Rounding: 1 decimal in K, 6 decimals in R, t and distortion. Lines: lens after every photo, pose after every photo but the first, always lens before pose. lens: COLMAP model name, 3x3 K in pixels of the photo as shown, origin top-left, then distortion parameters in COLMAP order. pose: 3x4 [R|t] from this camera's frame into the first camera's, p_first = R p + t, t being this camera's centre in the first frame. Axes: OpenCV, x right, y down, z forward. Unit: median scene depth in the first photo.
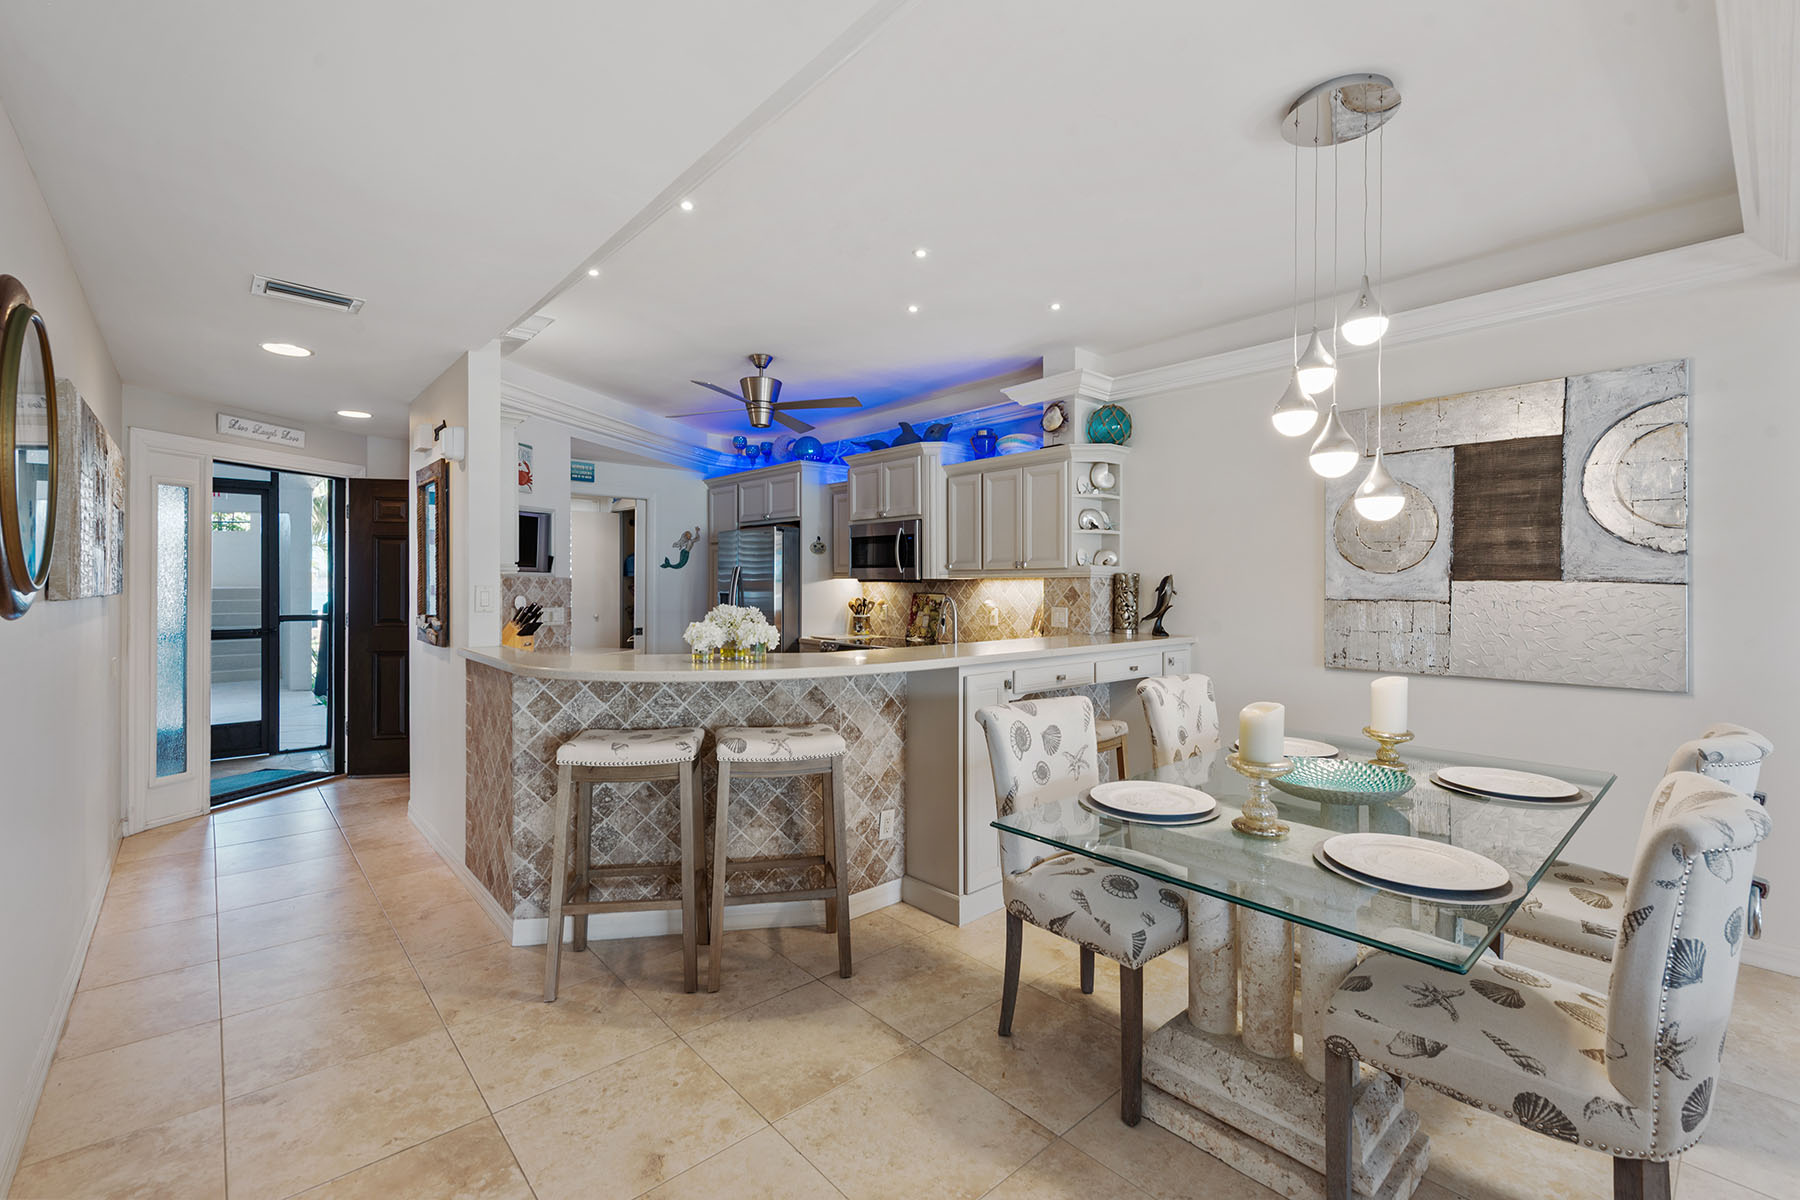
lens RADIAL K [[787.2, 0, 904.0], [0, 787.2, 589.5], [0, 0, 1]] dist [0.011047, -0.000786]
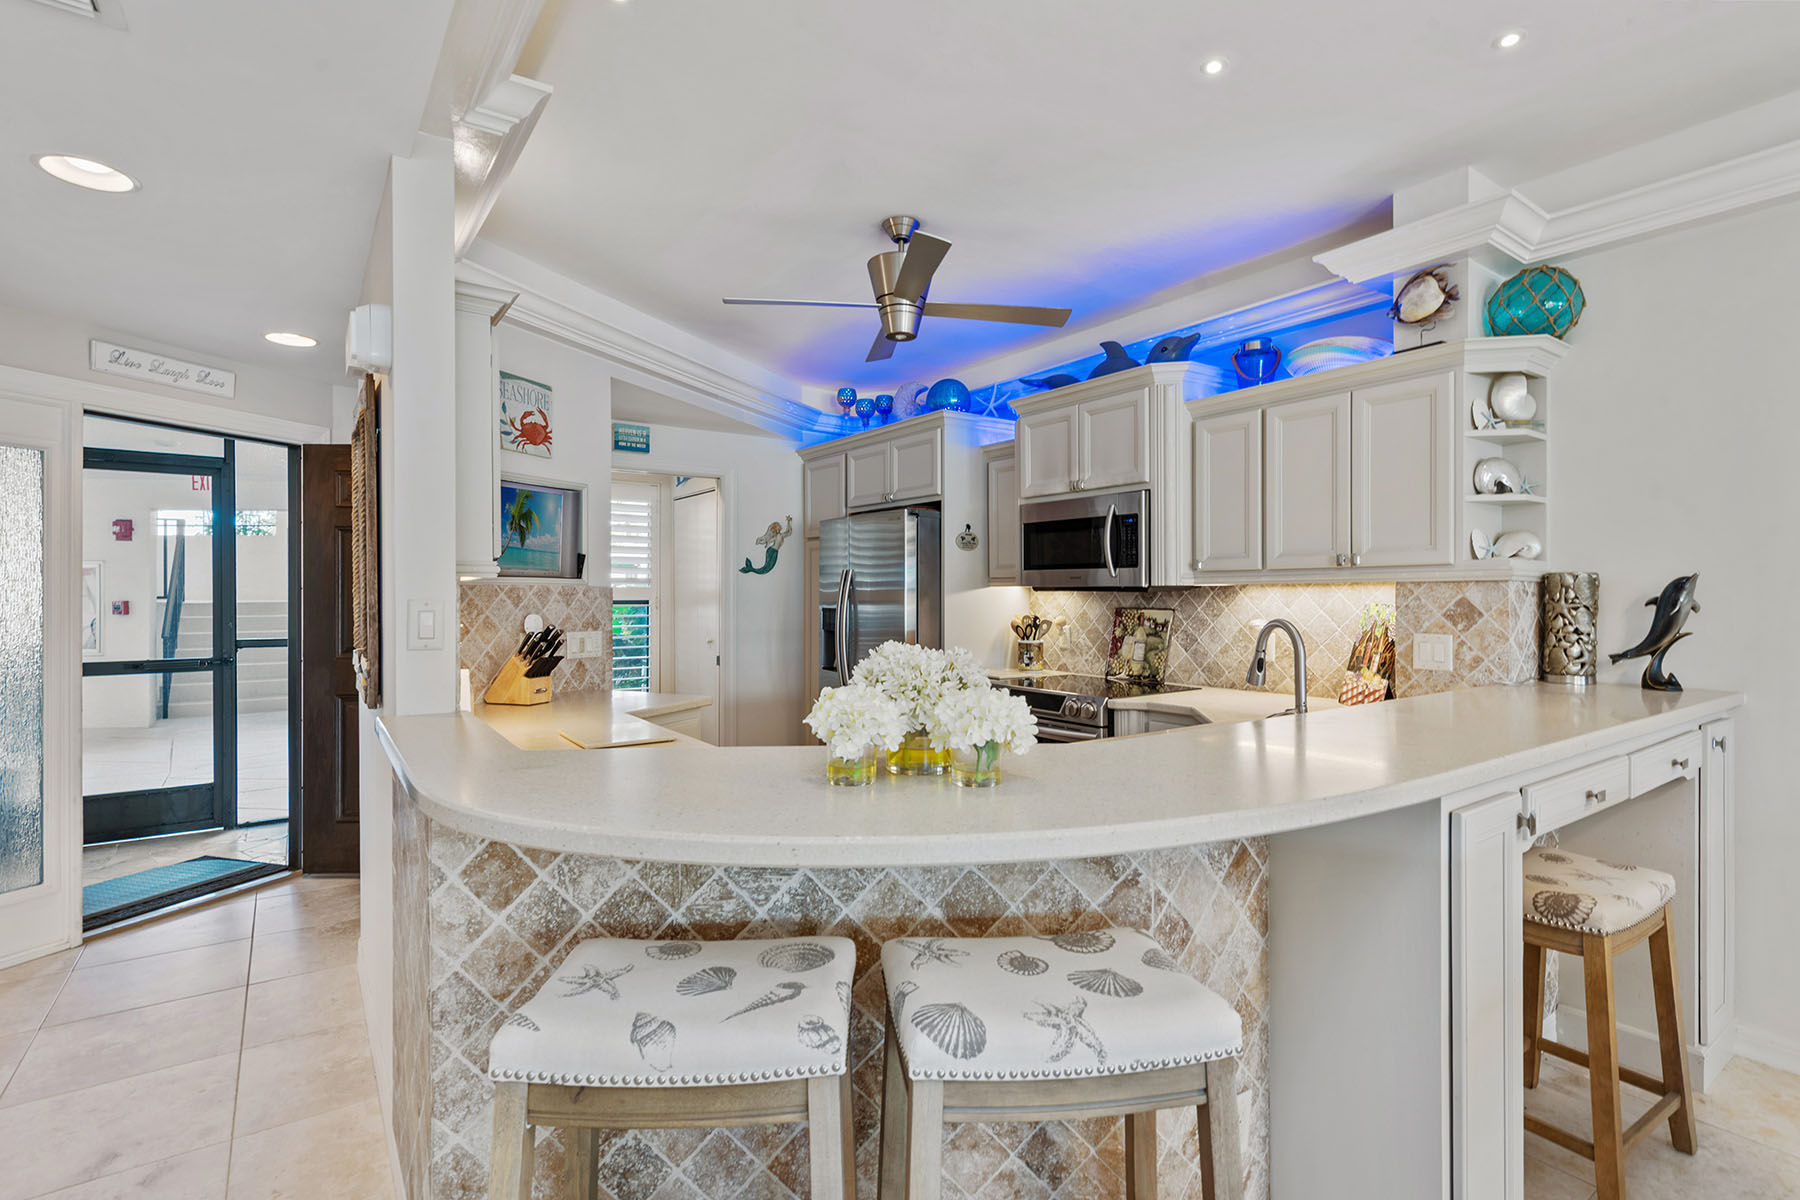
lens RADIAL K [[865.9, 0, 900.0], [0, 865.9, 600.0], [0, 0, 1]] dist [0.012015, 0.000041]
pose [[0.993747, -0.002961, -0.111620, -0.109439], [0.002913, 0.999996, -0.000600, -0.002685], [0.111621, 0.000272, 0.993751, 0.334790]]
